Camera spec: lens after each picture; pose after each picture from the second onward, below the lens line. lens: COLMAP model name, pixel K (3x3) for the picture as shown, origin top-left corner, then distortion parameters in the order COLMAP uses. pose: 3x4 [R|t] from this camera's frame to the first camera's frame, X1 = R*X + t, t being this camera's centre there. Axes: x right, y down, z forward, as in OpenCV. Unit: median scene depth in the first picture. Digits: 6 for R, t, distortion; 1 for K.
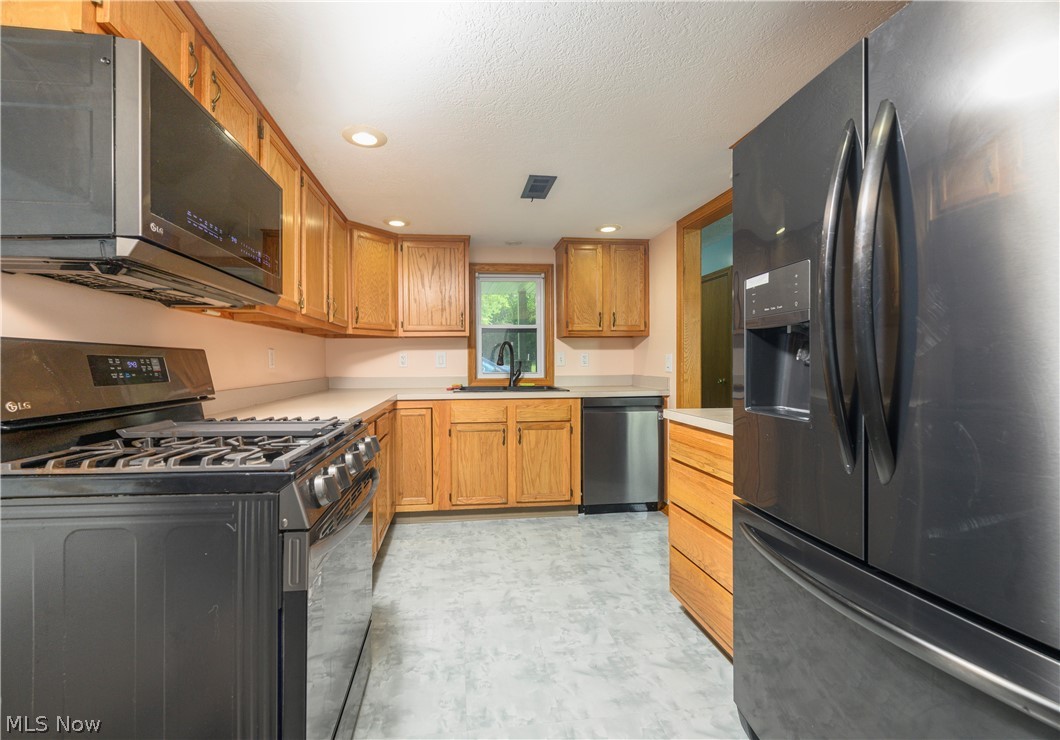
lens RADIAL K [[432.7, 0, 518.9], [0, 432.7, 363.2], [0, 0, 1]] dist [-0.002601, 0.000044]
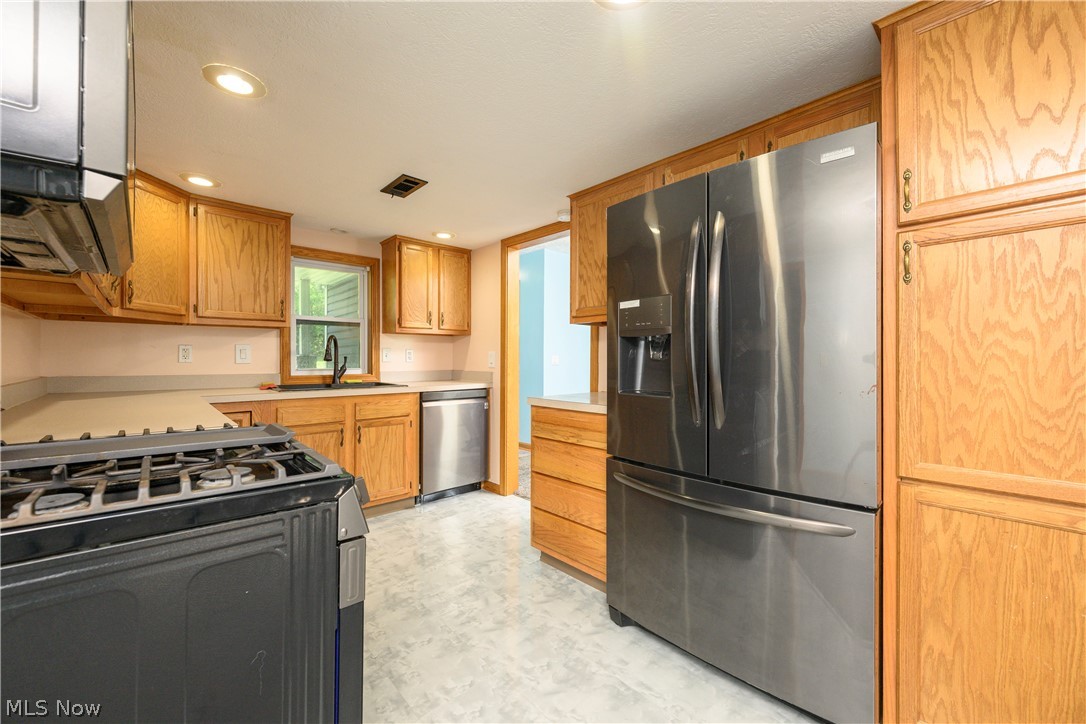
lens RADIAL K [[422.5, 0, 535.6], [0, 422.5, 355.7], [0, 0, 1]] dist [-0.001831, 0.000145]
pose [[0.808932, 0.012562, 0.587767, -0.234934], [-0.007000, 0.999907, -0.011737, 0.001585], [-0.587860, 0.005380, 0.808945, 0.013417]]
